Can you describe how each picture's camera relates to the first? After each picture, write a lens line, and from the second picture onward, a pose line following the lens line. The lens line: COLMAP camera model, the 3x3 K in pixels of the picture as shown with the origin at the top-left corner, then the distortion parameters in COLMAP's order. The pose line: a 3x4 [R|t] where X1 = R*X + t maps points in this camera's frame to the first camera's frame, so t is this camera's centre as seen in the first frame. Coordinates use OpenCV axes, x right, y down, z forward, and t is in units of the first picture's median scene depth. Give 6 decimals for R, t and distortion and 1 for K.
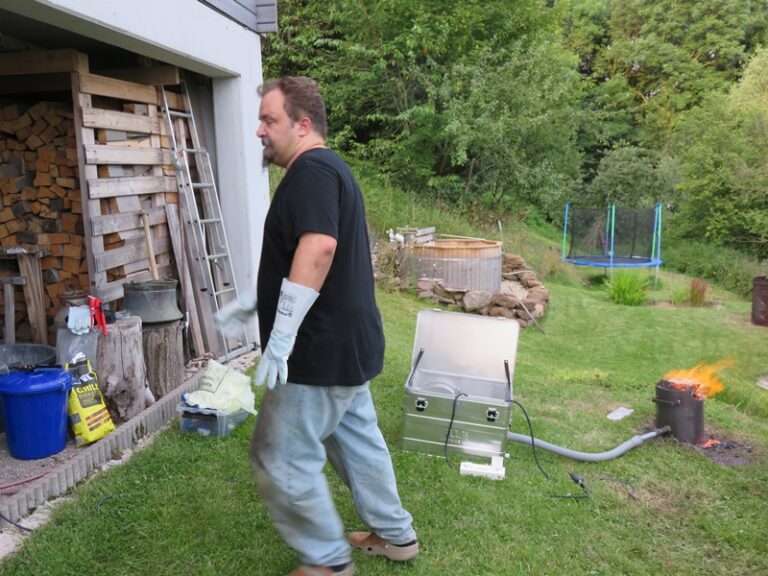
lens RADIAL K [[699.9, 0, 391.0], [0, 699.9, 291.6], [0, 0, 1]] dist [0.000619, 0.039370]
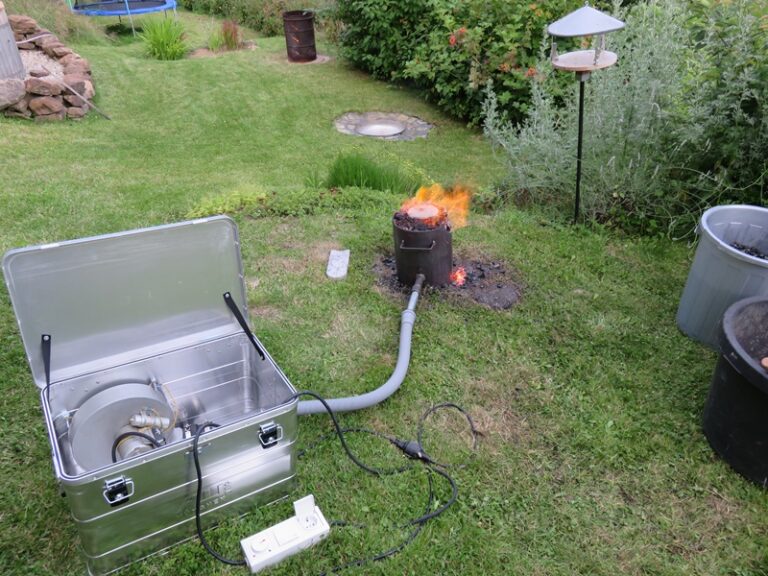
lens RADIAL K [[582.2, 0, 383.7], [0, 582.2, 288.1], [0, 0, 1]] dist [0.003936, -0.012747]
pose [[0.747183, -0.373229, 0.549924, 0.003574], [0.115629, 0.887811, 0.445445, -0.022760], [-0.654482, -0.269242, 0.706514, 0.162468]]
